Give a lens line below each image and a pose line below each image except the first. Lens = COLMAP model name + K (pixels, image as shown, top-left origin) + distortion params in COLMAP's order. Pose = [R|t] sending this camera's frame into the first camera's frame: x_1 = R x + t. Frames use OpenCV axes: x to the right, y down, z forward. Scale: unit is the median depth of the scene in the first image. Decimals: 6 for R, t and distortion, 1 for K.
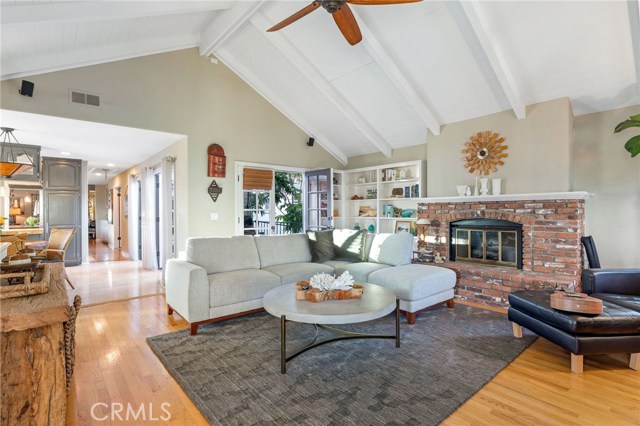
lens RADIAL K [[315.6, 0, 319.2], [0, 315.6, 213.1], [0, 0, 1]] dist [0.001656, -0.001566]
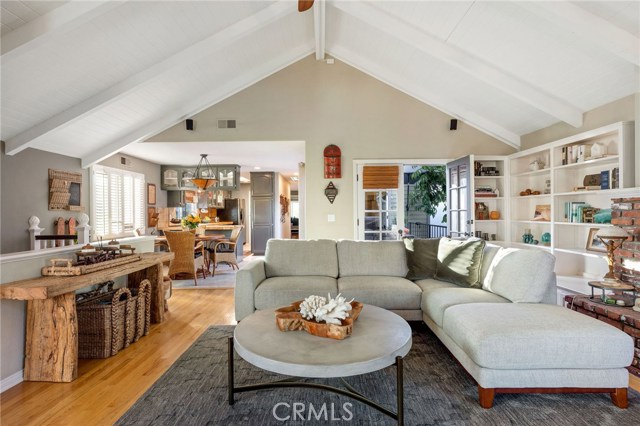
lens RADIAL K [[315.6, 0, 317.1], [0, 315.6, 212.6], [0, 0, 1]] dist [0.001656, -0.001566]
pose [[0.757532, -0.000754, -0.652798, 0.316026], [-0.000388, 0.999999, -0.001606, -0.006120], [0.652798, 0.001470, 0.757531, 0.252860]]
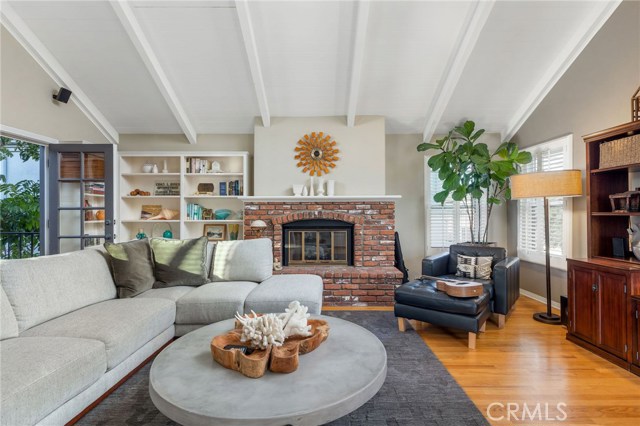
lens RADIAL K [[315.6, 0, 319.8], [0, 315.6, 211.5], [0, 0, 1]] dist [0.001656, -0.001566]
pose [[0.654329, 0.010170, 0.756141, -0.220522], [0.003854, 0.999852, -0.016782, 0.009301], [-0.756200, 0.013895, 0.654193, 0.332617]]
